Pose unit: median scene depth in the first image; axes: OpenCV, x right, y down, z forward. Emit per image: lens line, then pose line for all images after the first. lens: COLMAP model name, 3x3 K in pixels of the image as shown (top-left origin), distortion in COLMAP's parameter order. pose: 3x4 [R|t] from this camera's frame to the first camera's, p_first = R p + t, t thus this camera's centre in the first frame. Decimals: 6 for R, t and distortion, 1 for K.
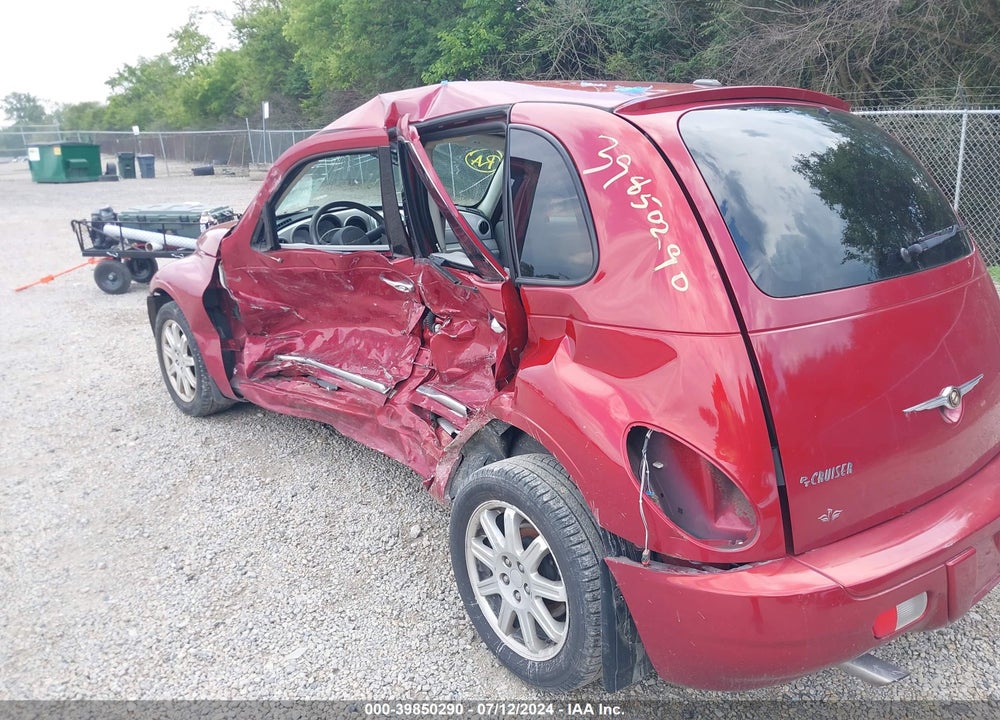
lens RADIAL K [[792.5, 0, 520.6], [0, 792.5, 360.6], [0, 0, 1]] dist [-0.005764, -0.000525]
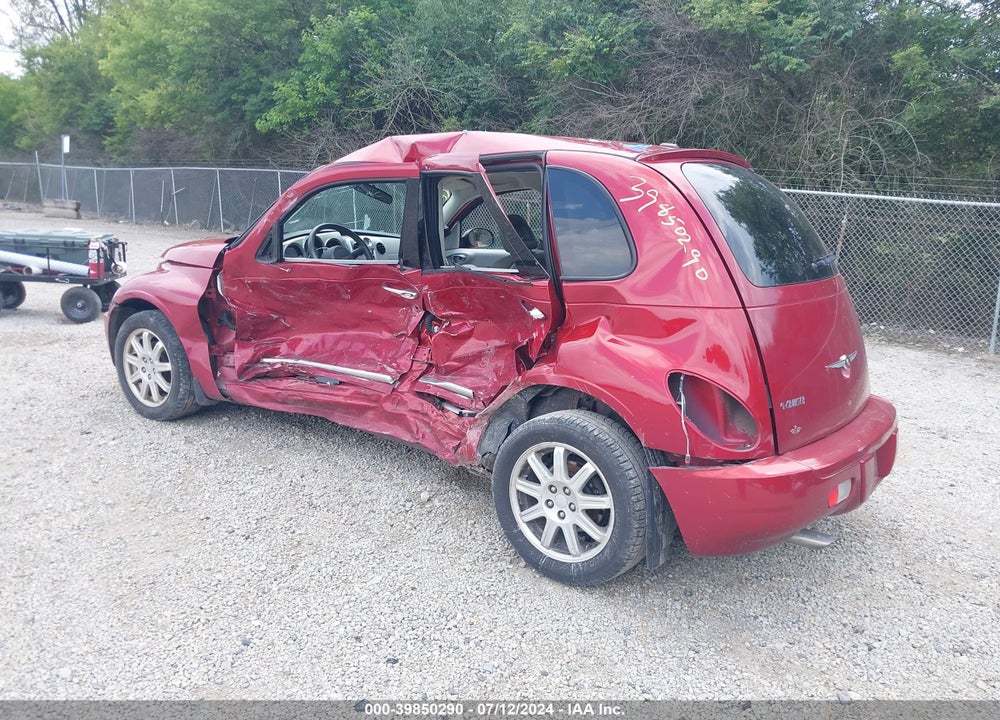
lens RADIAL K [[792.5, 0, 520.6], [0, 792.5, 360.6], [0, 0, 1]] dist [-0.005764, -0.000525]
pose [[0.966336, 0.006379, 0.257202, -0.273875], [0.012140, 0.997448, -0.070352, 0.088024], [-0.256995, 0.071106, 0.963793, -0.182128]]
